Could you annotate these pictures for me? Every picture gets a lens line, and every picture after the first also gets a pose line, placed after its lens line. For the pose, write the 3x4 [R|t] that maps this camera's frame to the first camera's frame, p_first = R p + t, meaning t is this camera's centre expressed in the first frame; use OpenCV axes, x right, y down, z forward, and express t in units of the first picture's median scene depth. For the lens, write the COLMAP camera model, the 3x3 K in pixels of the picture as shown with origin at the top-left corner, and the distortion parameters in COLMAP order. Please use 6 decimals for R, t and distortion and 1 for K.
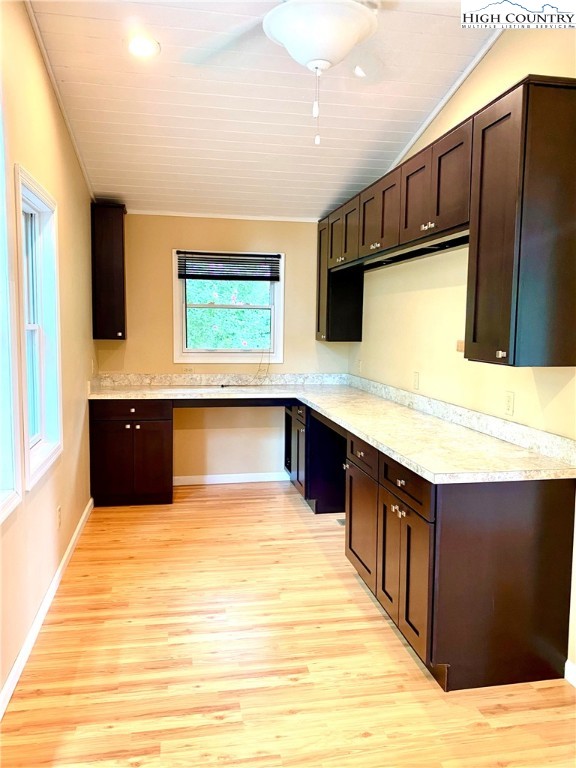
lens RADIAL K [[590.5, 0, 288.0], [0, 590.5, 384.0], [0, 0, 1]] dist [0.043366, -0.005602]
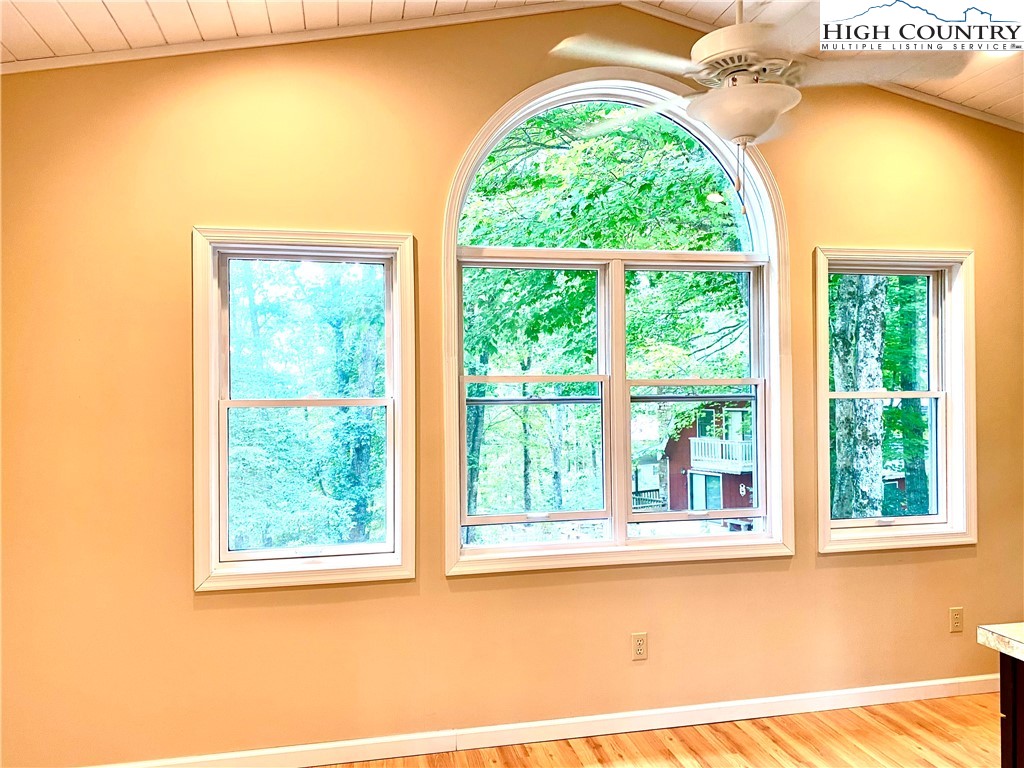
lens RADIAL K [[787.4, 0, 512.0], [0, 787.4, 384.0], [0, 0, 1]] dist [0.043366, -0.005602]
pose [[0.032684, -0.023283, -0.999194, 0.952765], [-0.087544, 0.995820, -0.026068, -0.028375], [0.995624, 0.088325, 0.030509, 0.410785]]
